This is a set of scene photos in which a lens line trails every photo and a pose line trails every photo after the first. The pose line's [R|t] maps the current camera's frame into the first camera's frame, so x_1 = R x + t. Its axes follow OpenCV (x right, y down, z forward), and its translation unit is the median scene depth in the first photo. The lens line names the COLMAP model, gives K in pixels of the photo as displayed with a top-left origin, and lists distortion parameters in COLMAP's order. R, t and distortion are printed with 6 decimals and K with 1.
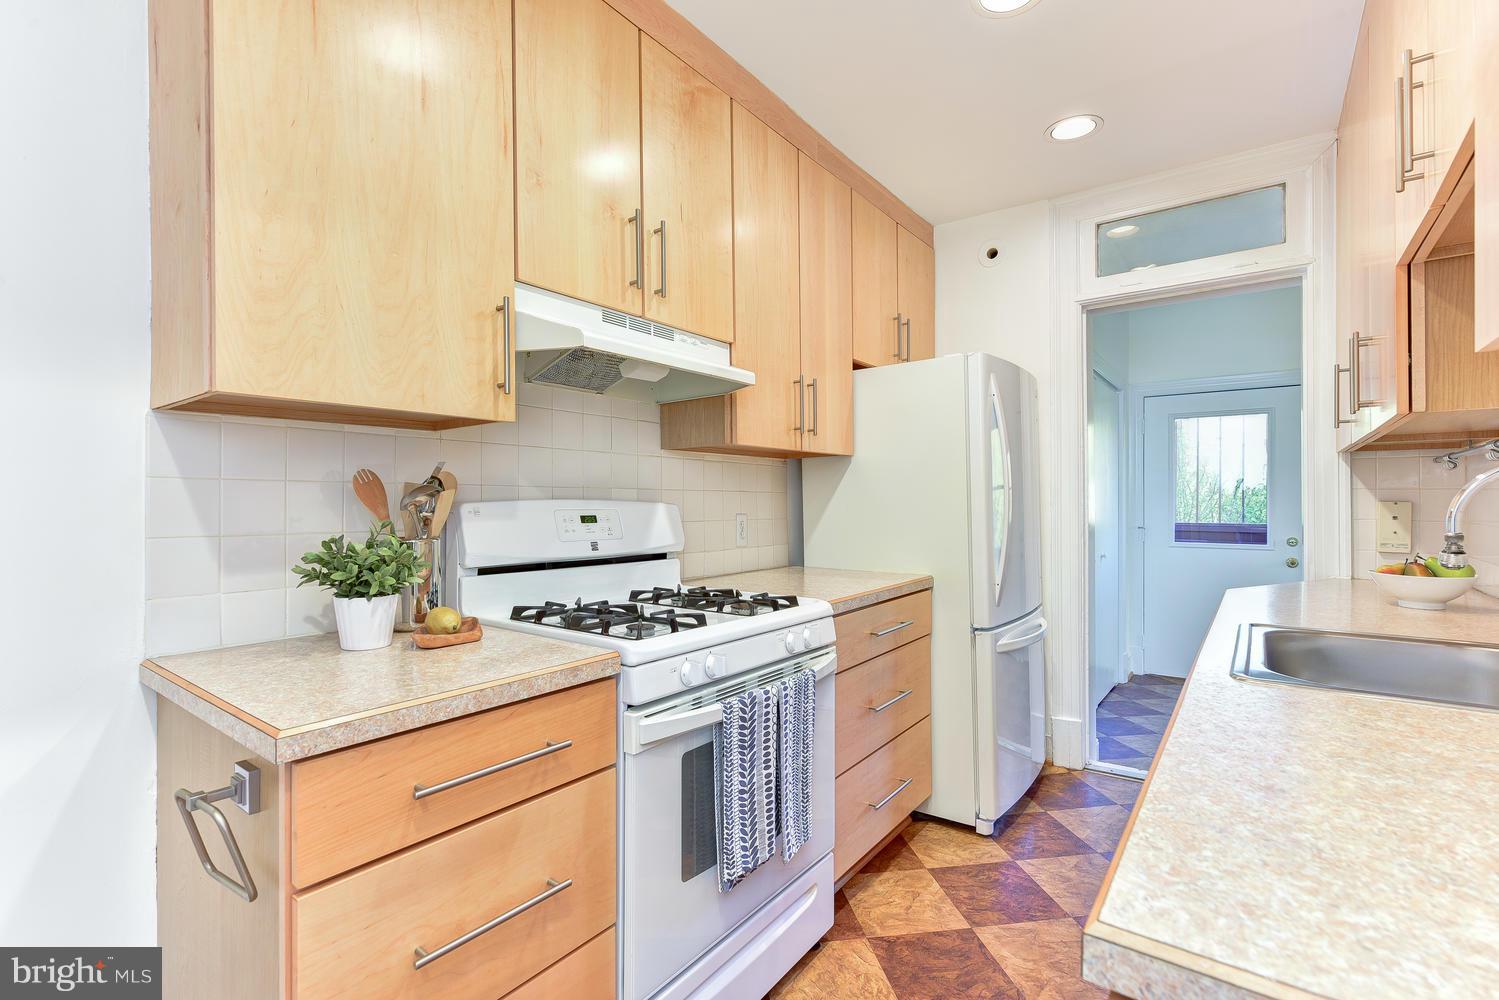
lens RADIAL K [[664.3, 0, 744.6], [0, 664.3, 498.8], [0, 0, 1]] dist [0.000695, -0.000293]
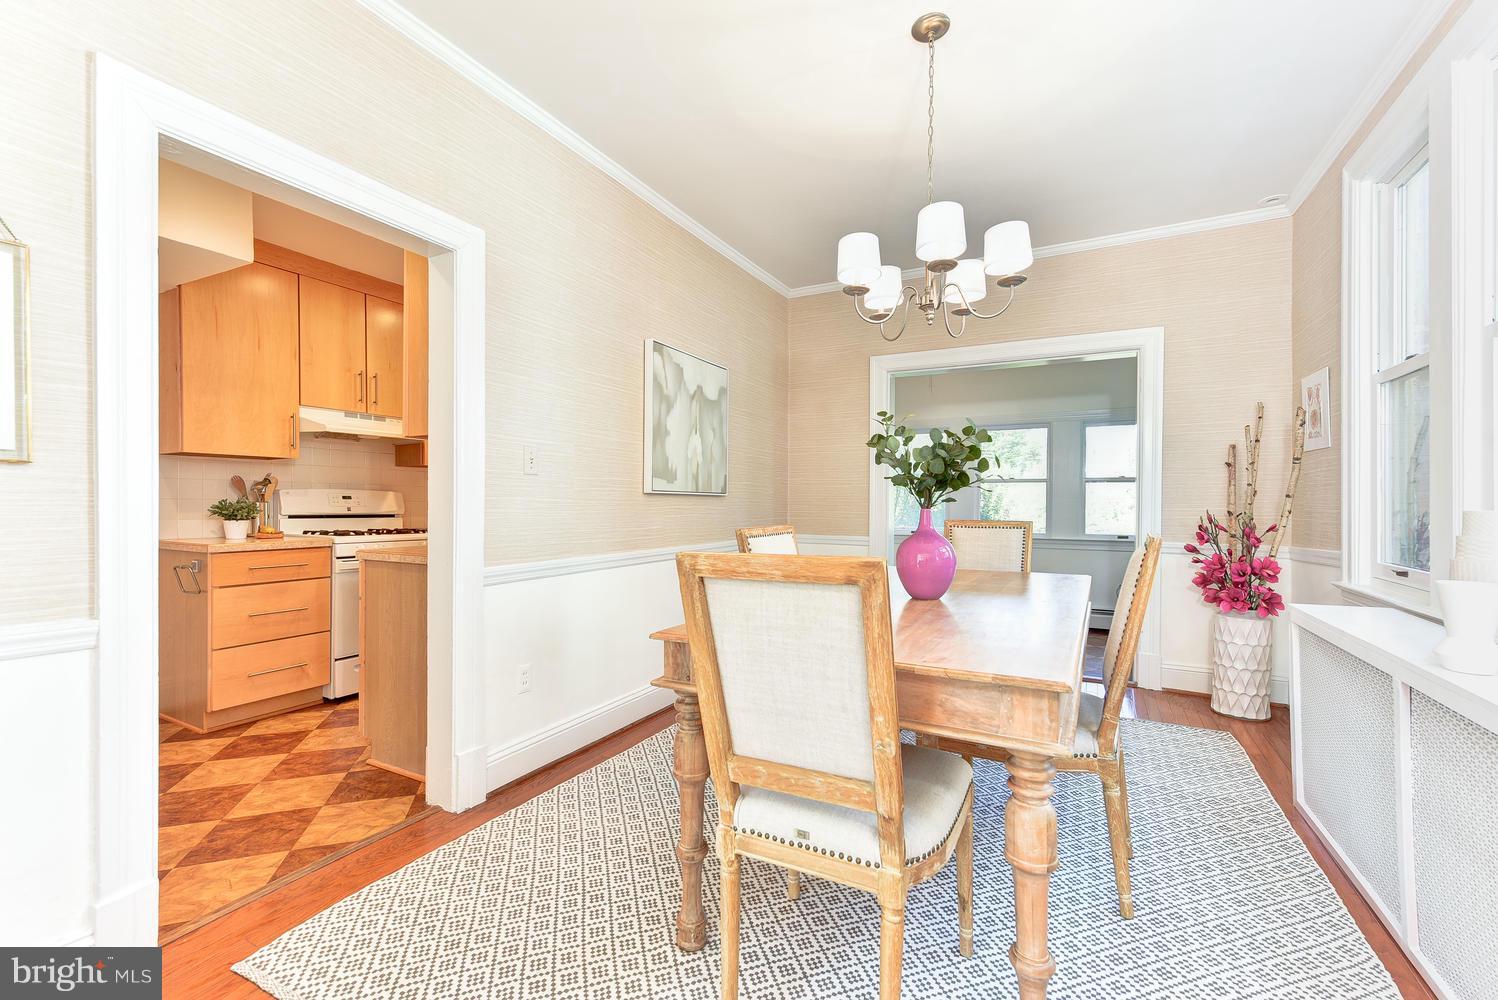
lens RADIAL K [[608.4, 0, 744.3], [0, 608.4, 510.2], [0, 0, 1]] dist [0.002350, -0.000042]
pose [[0.986151, 0.011749, 0.165434, 0.951160], [-0.014769, 0.999746, 0.017036, 0.021605], [-0.165191, -0.019243, 0.986074, -1.604809]]
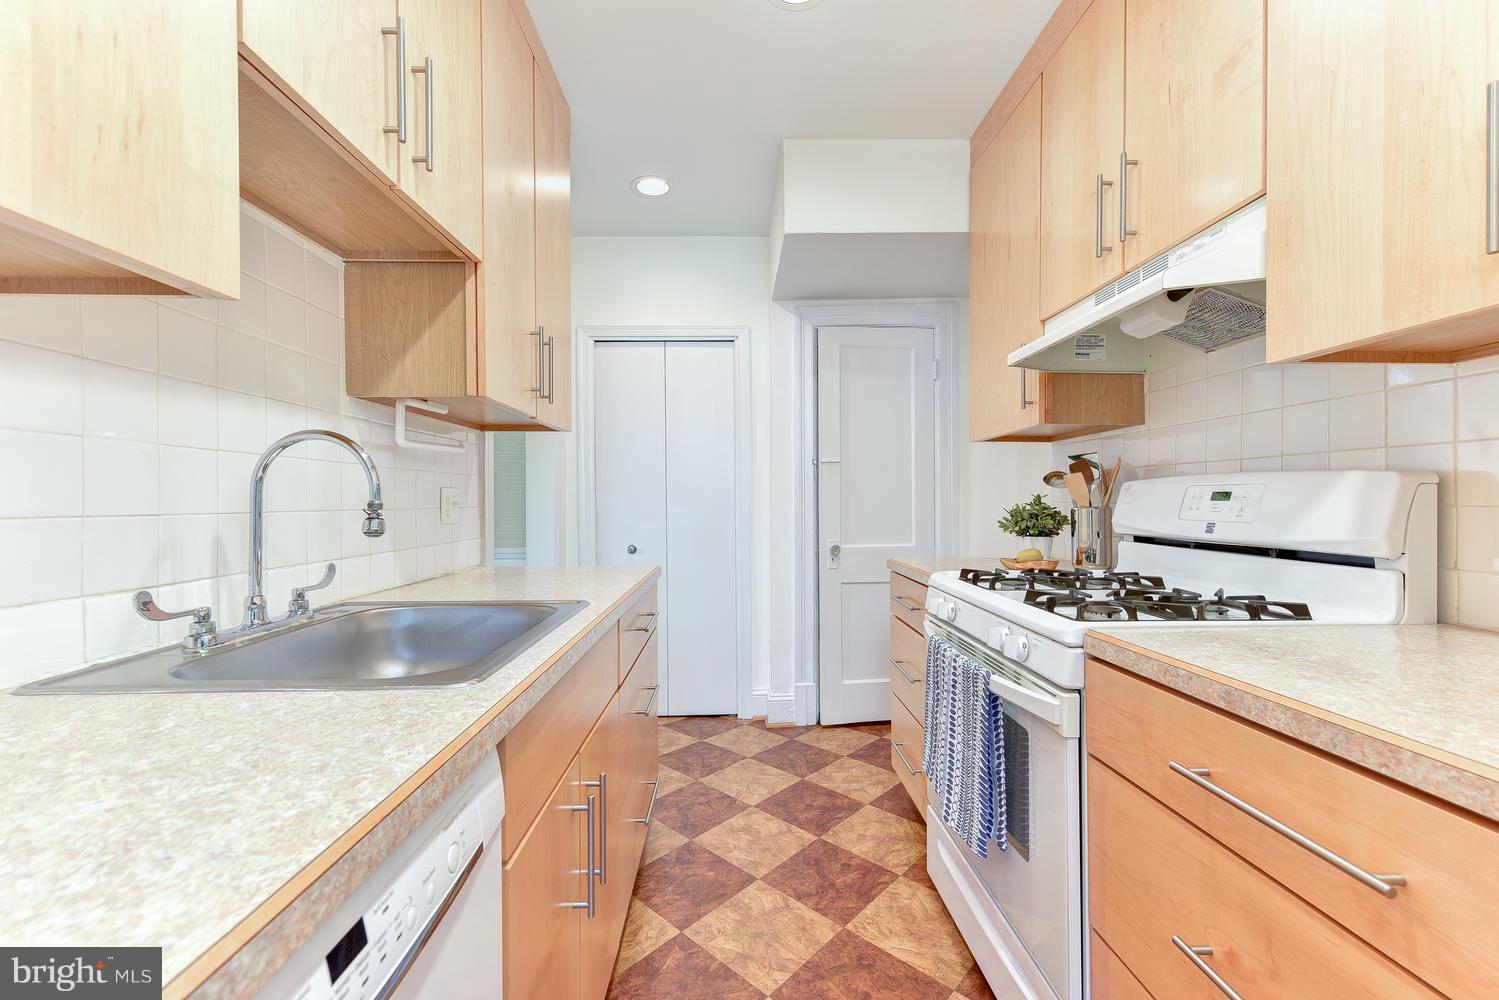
lens RADIAL K [[608.8, 0, 740.9], [0, 608.8, 503.1], [0, 0, 1]] dist [0.002350, -0.000042]
pose [[-0.781364, 0.007898, -0.624026, 0.888424], [0.008634, 0.999961, 0.001845, 0.038998], [0.624016, -0.003946, -0.781402, 1.503862]]
